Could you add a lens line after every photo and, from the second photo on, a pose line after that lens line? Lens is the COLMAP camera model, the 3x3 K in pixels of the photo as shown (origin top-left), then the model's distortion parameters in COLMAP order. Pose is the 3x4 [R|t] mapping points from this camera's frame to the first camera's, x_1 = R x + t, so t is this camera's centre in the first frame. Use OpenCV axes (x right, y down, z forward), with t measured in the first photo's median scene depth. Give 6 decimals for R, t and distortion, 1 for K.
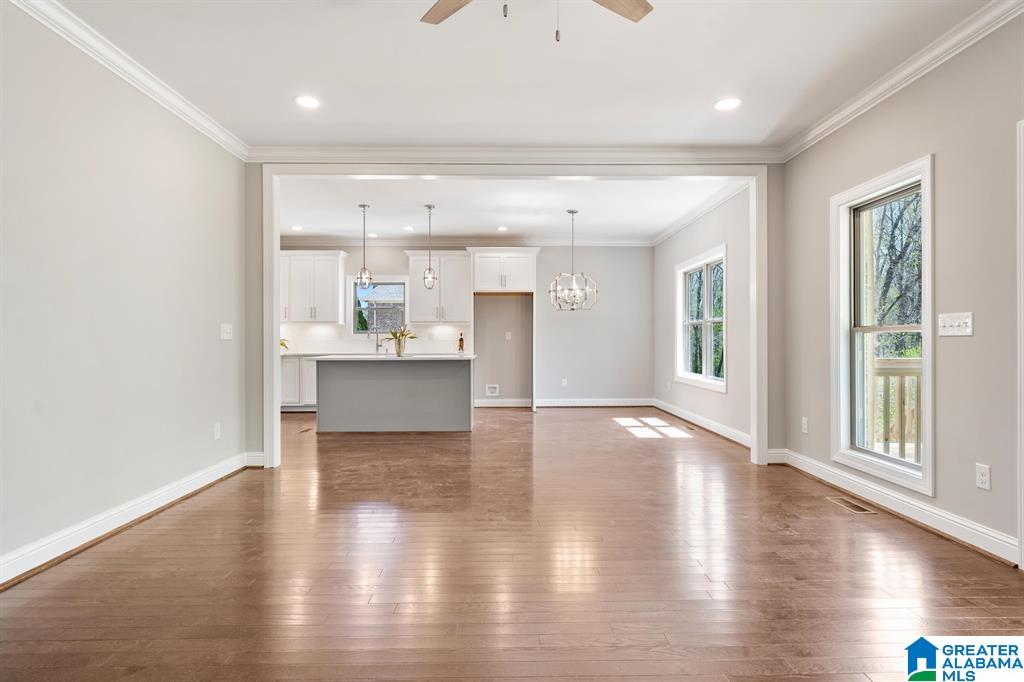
lens RADIAL K [[529.0, 0, 512.0], [0, 529.0, 341.0], [0, 0, 1]] dist [-0.000961, 0.000285]
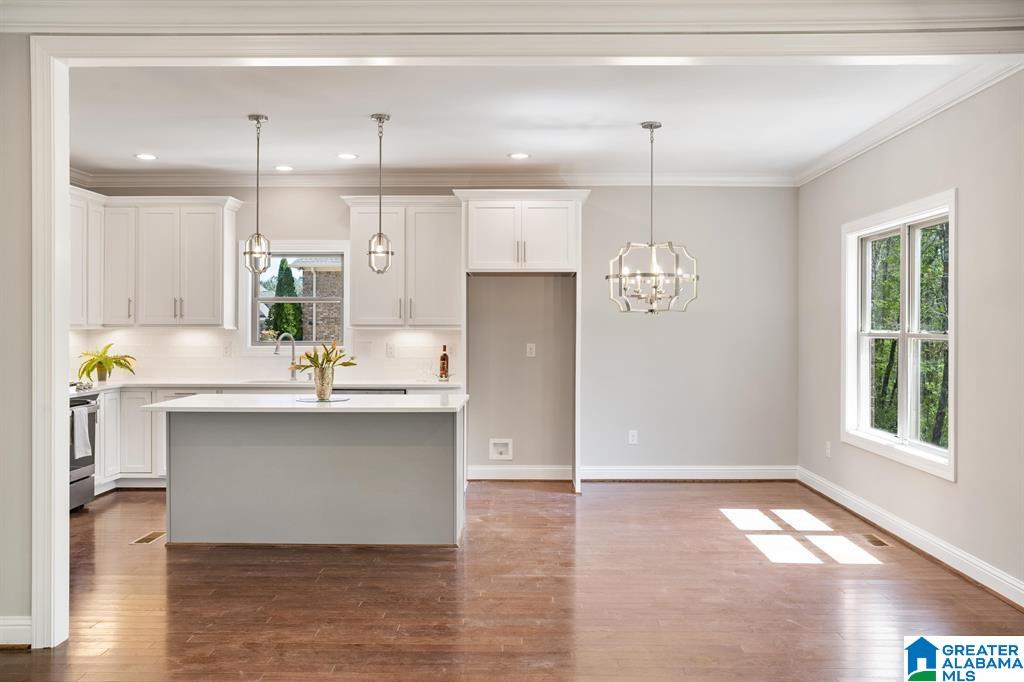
lens RADIAL K [[864.5, 0, 512.4], [0, 864.5, 333.0], [0, 0, 1]] dist [-0.037121, 0.083043]
pose [[0.999422, 0.004061, -0.033762, 0.005516], [-0.003917, 0.999983, 0.004334, -0.038872], [0.033779, -0.004199, 0.999420, 0.129474]]
